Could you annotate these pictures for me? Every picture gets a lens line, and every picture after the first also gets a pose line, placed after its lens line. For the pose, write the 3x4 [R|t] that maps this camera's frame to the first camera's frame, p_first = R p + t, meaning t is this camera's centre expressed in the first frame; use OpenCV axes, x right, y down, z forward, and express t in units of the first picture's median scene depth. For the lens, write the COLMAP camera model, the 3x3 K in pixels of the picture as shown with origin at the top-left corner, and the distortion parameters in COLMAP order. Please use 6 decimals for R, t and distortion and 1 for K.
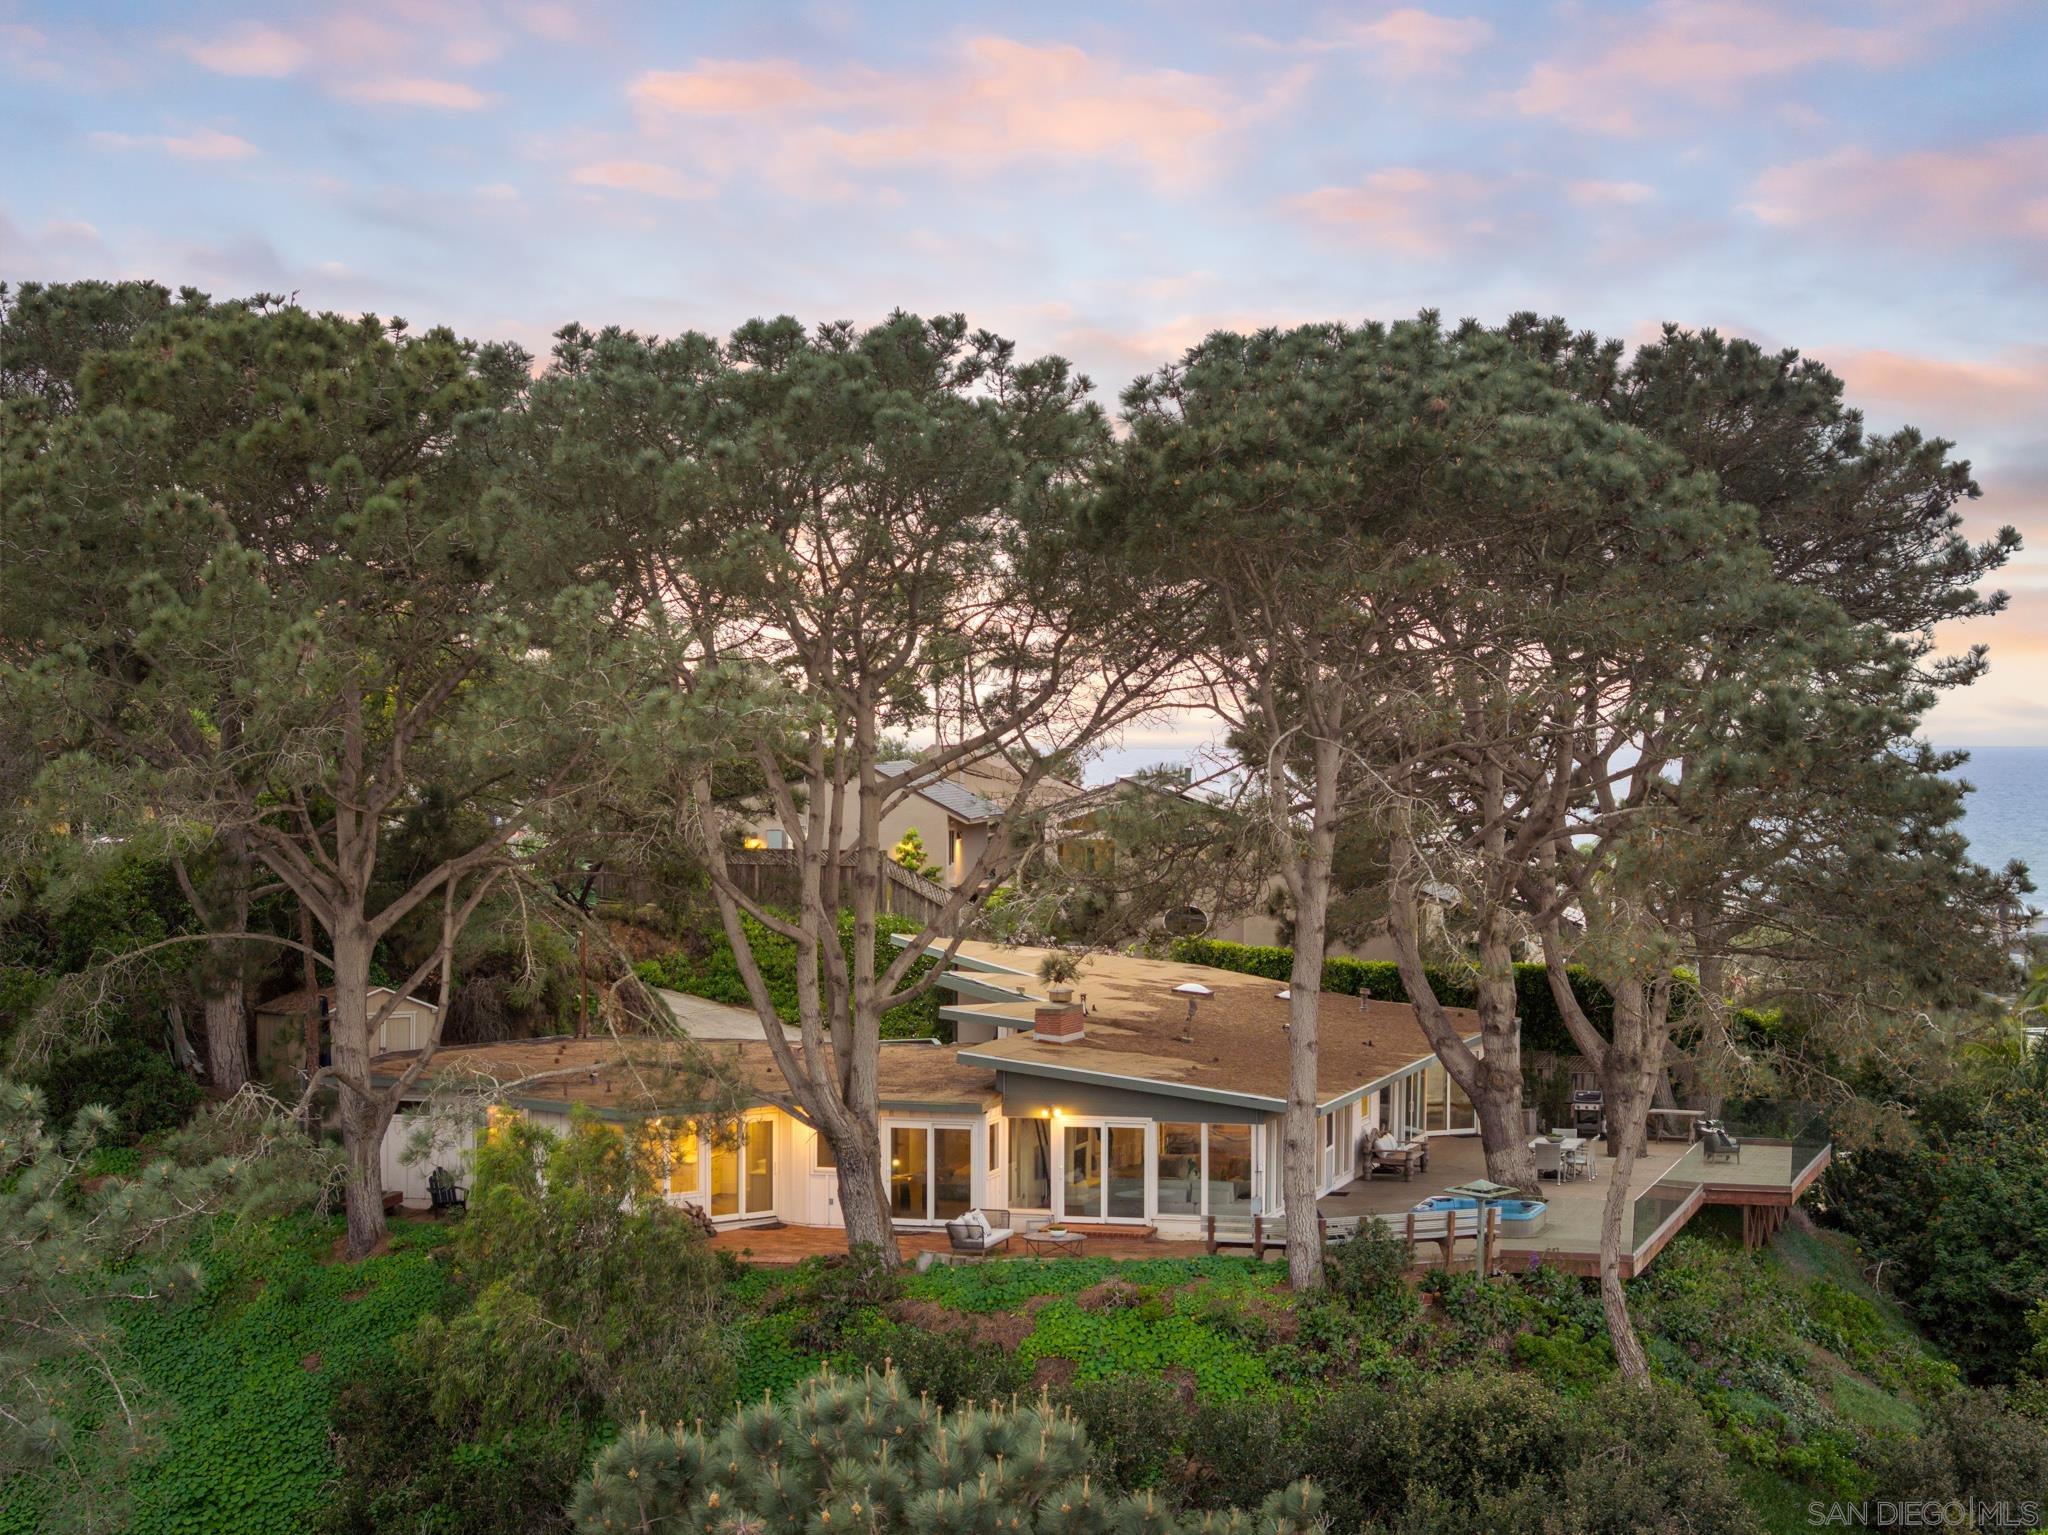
lens RADIAL K [[4082.2, 0, 1024.0], [0, 4082.2, 767.5], [0, 0, 1]] dist [-0.125404, 0.457961]
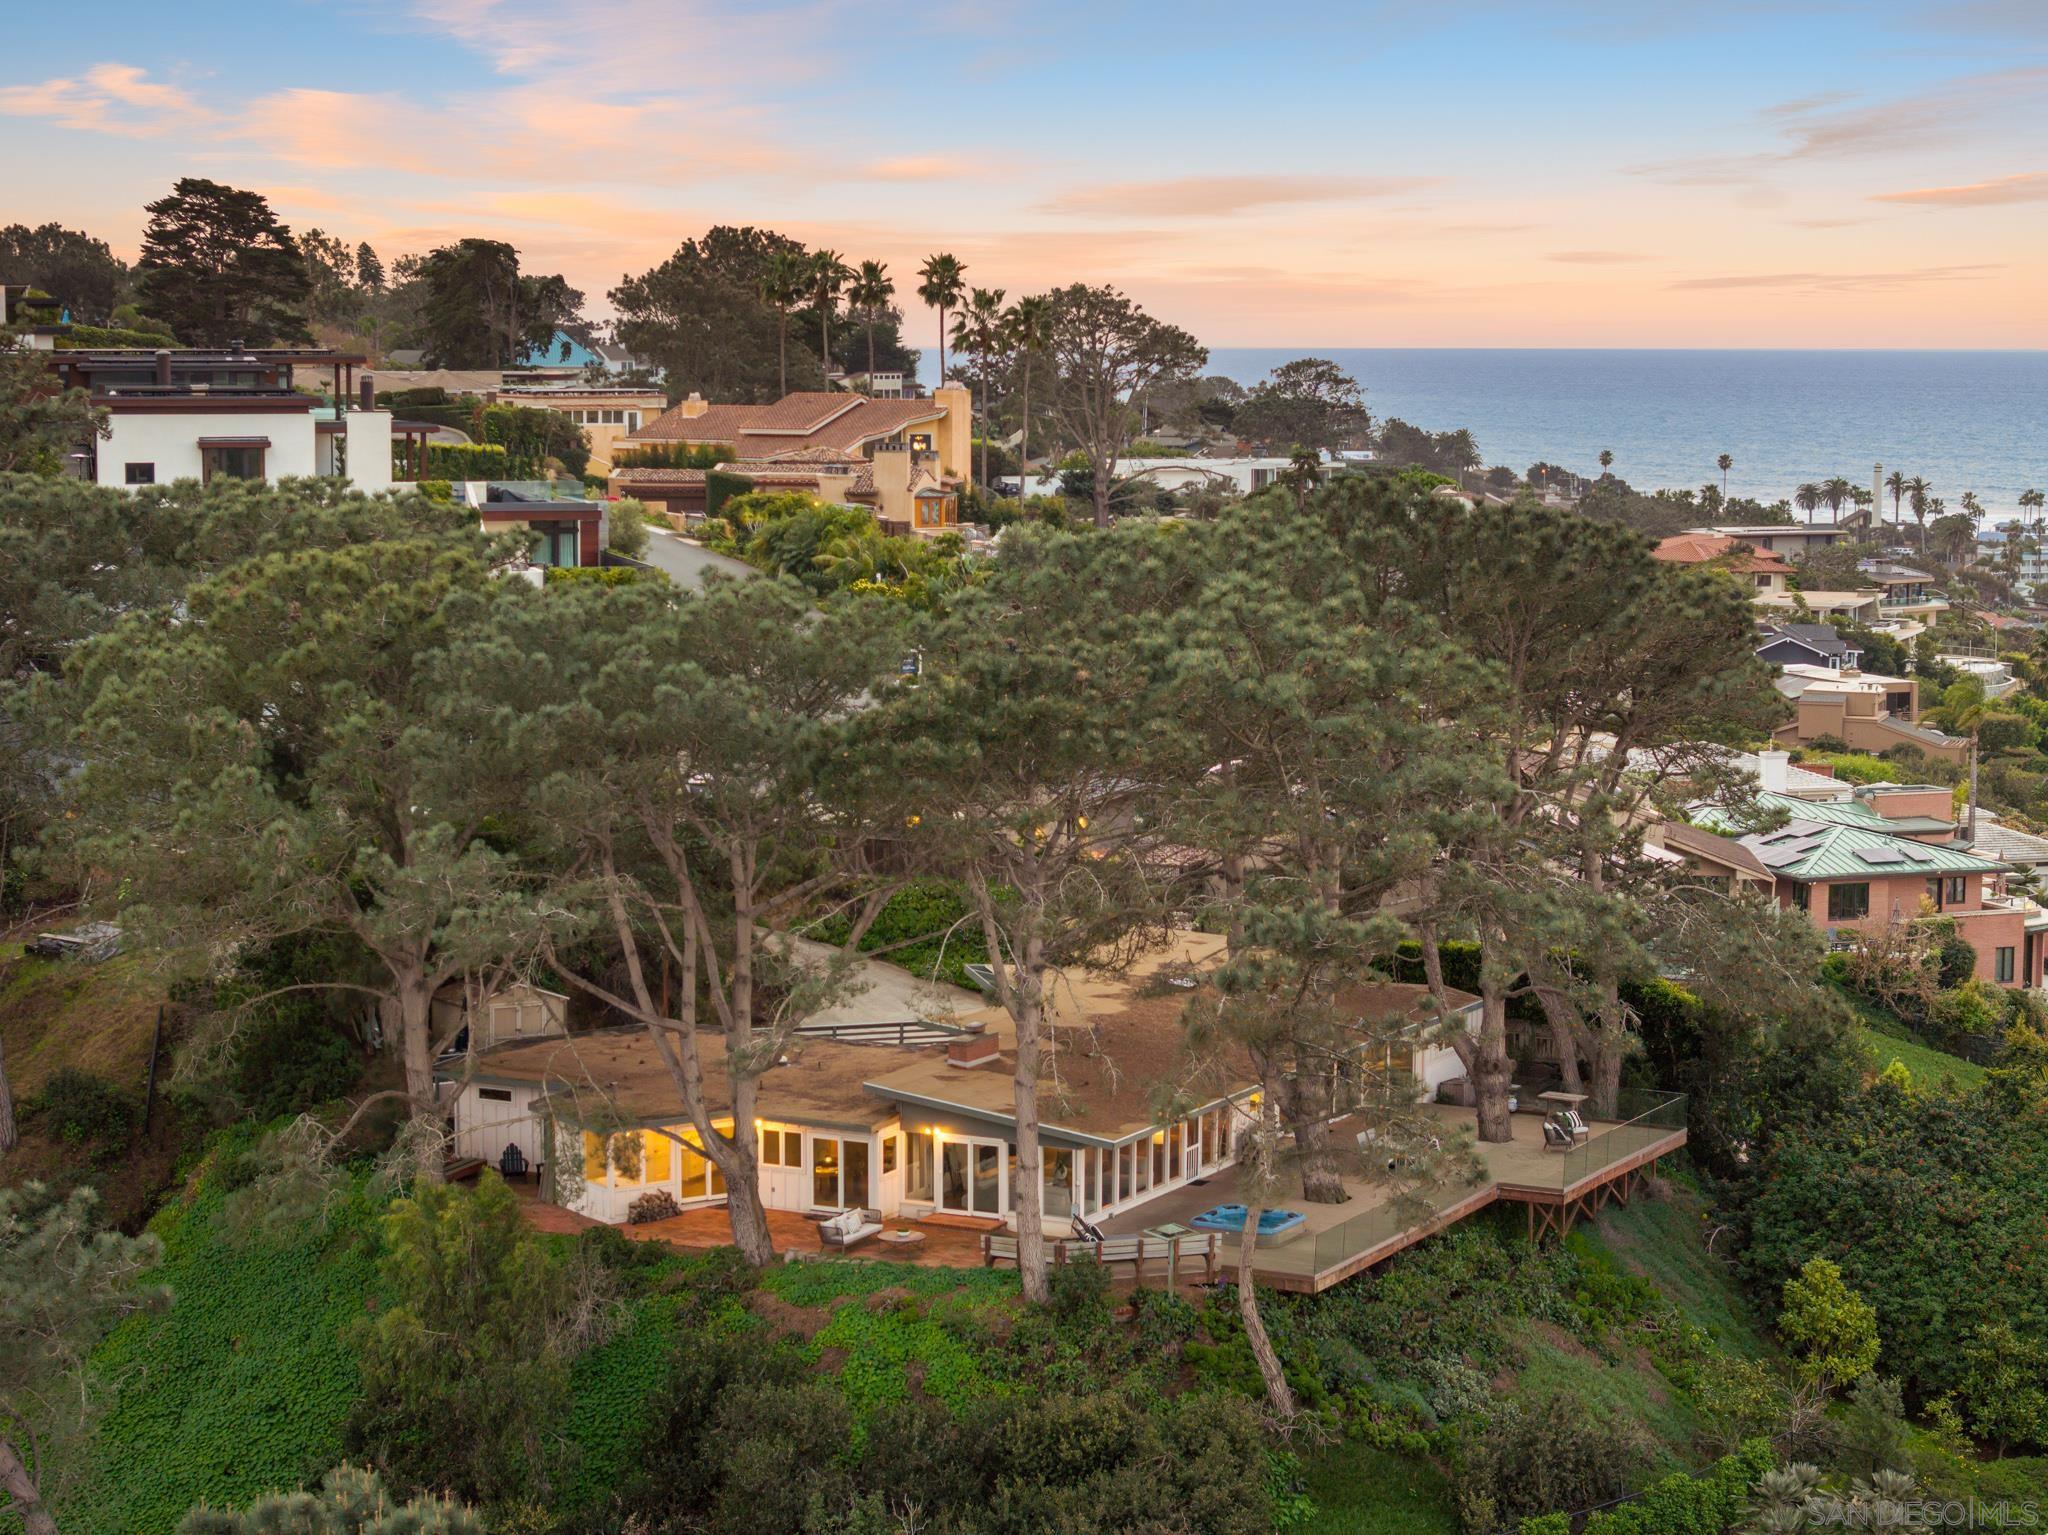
lens RADIAL K [[4082.2, 0, 1024.0], [0, 4082.2, 767.5], [0, 0, 1]] dist [-0.125404, 0.457961]
pose [[0.977799, 0.021441, -0.208445, 0.314437], [-0.001338, 0.995370, 0.096109, -0.162430], [0.209541, -0.093697, 0.973300, -0.271976]]
